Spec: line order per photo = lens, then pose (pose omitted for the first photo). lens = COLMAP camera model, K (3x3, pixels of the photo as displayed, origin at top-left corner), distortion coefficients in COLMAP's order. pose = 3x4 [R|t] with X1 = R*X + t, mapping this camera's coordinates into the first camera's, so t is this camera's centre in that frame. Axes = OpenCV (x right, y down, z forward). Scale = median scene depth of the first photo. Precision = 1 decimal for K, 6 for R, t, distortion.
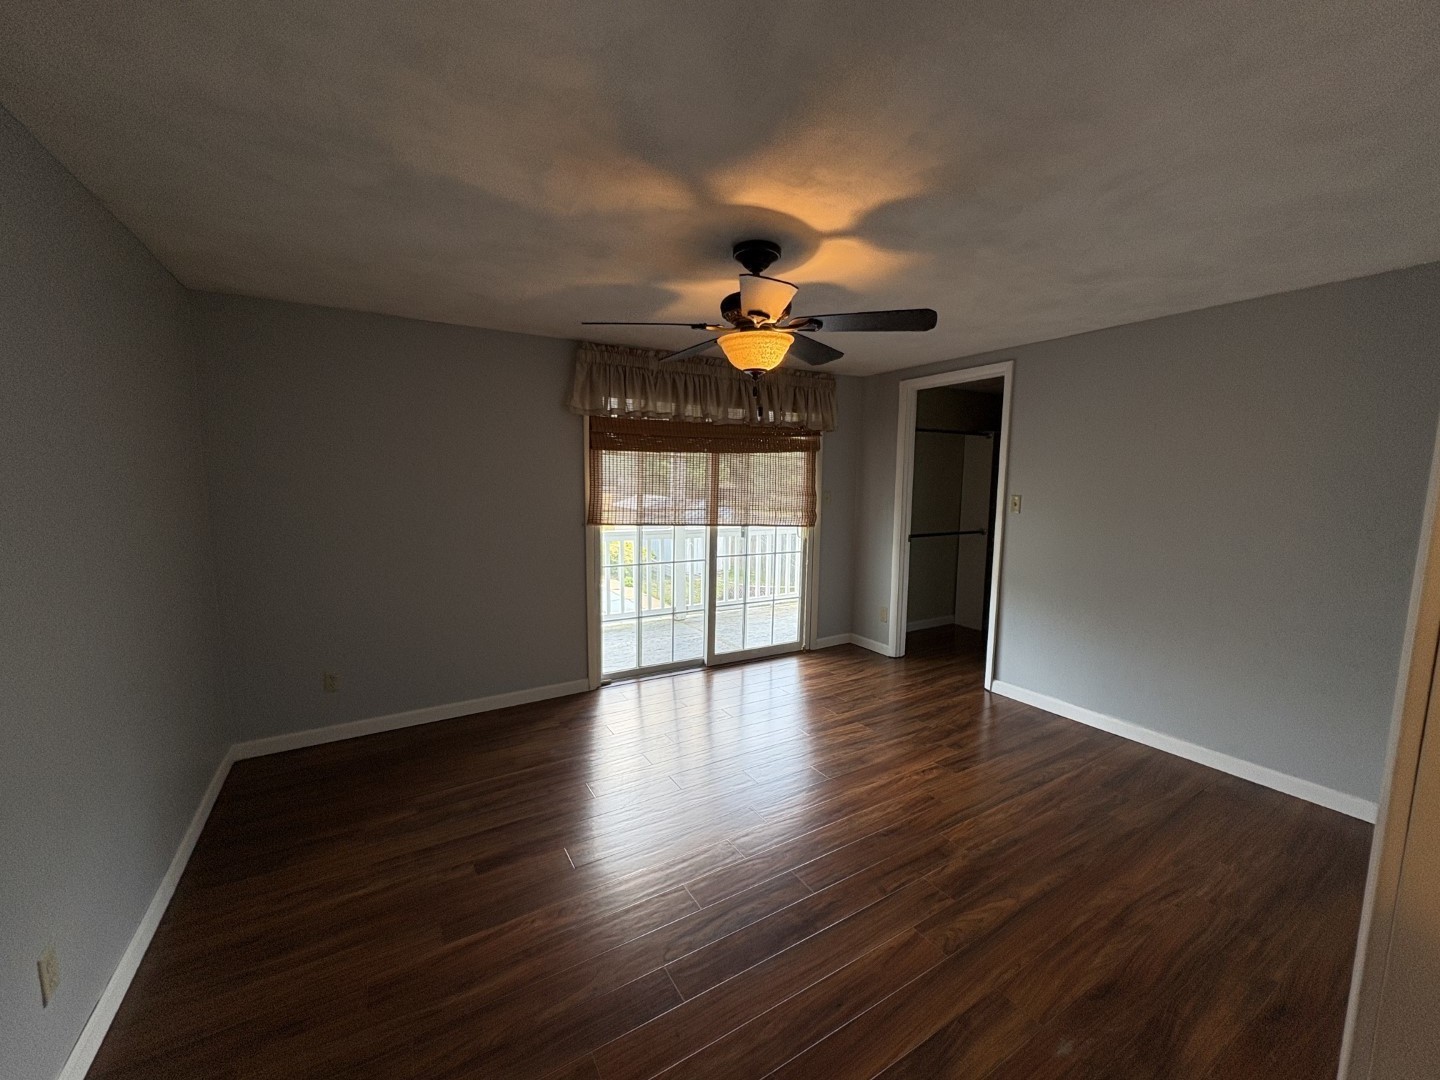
lens RADIAL K [[567.7, 0, 713.5], [0, 567.7, 541.2], [0, 0, 1]] dist [0.003565, 0.000498]
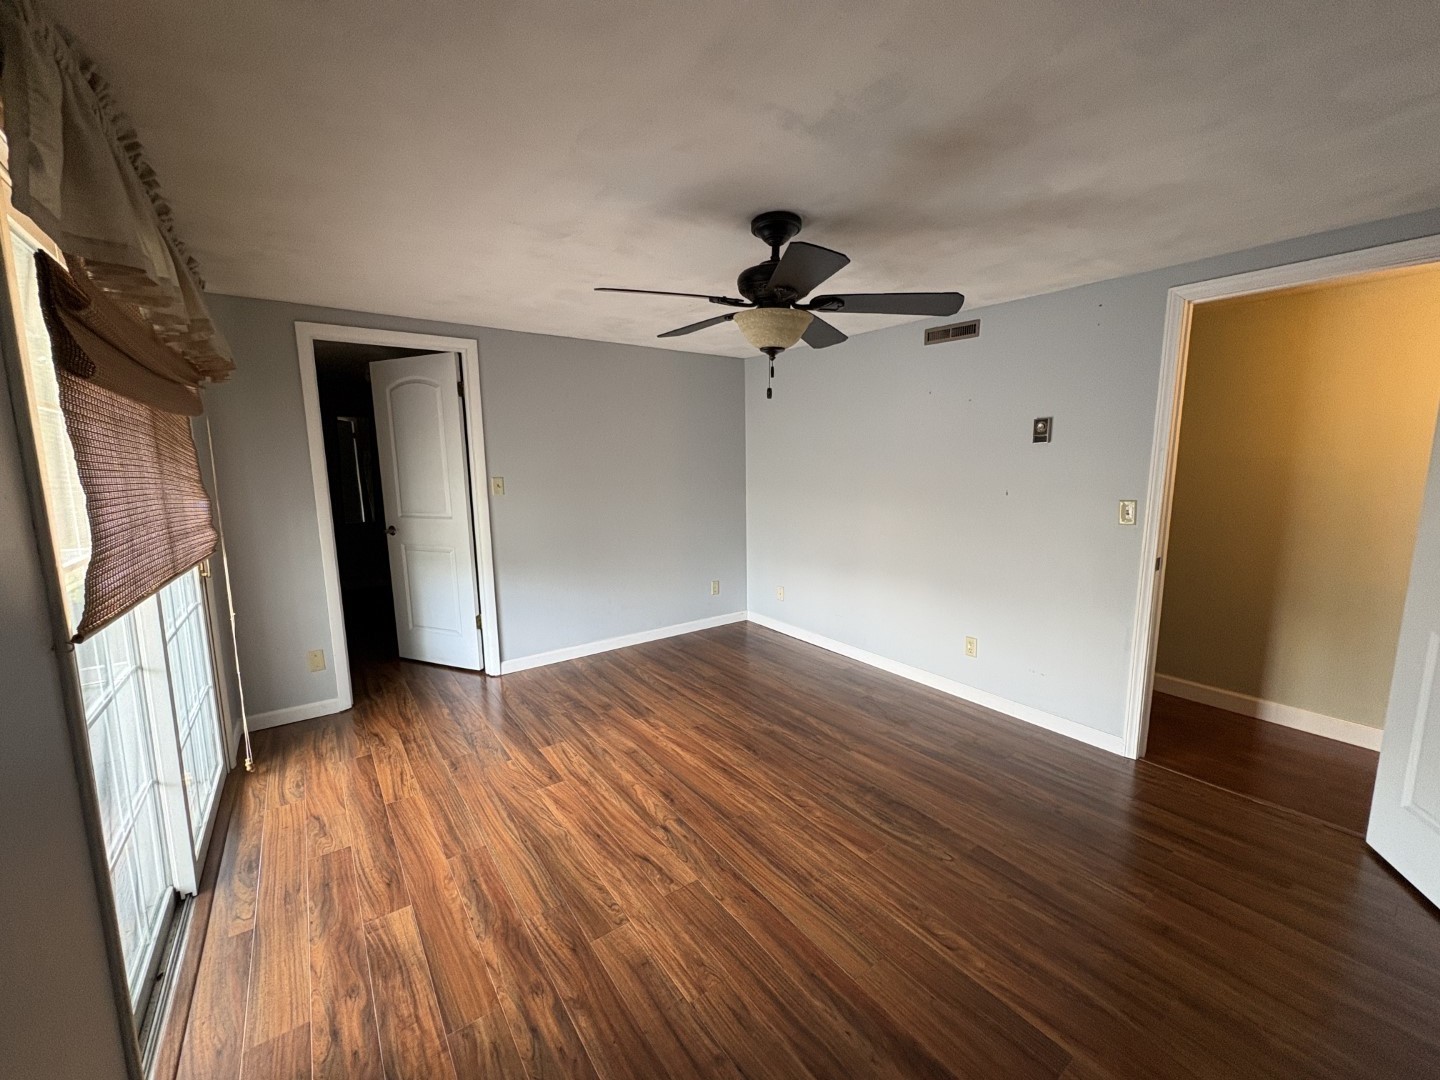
lens RADIAL K [[567.7, 0, 724.1], [0, 567.7, 539.5], [0, 0, 1]] dist [0.003565, 0.000498]
pose [[-0.102655, -0.146147, 0.983922, -0.484212], [0.115597, 0.980693, 0.157728, -0.079317], [-0.987977, 0.129930, -0.083779, 0.639147]]
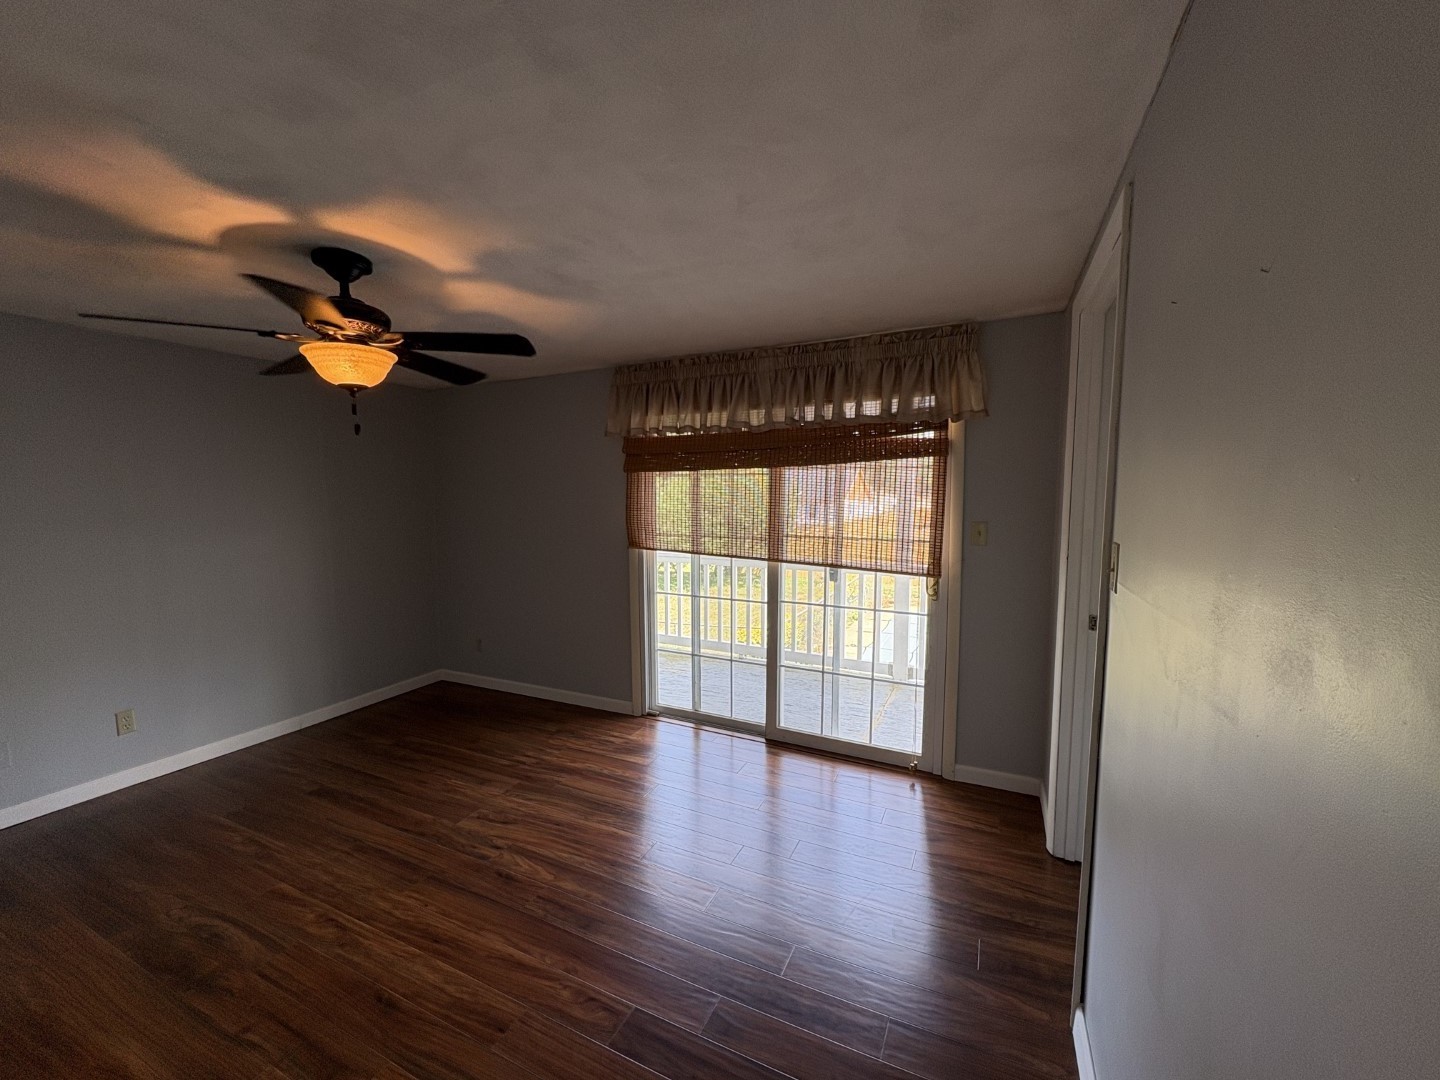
lens RADIAL K [[567.7, 0, 719.6], [0, 567.7, 543.1], [0, 0, 1]] dist [0.003565, 0.000498]
pose [[0.552697, 0.059769, -0.831236, 0.636020], [-0.084255, 0.996322, 0.015618, -0.060221], [0.829112, 0.061404, 0.555700, 0.530830]]
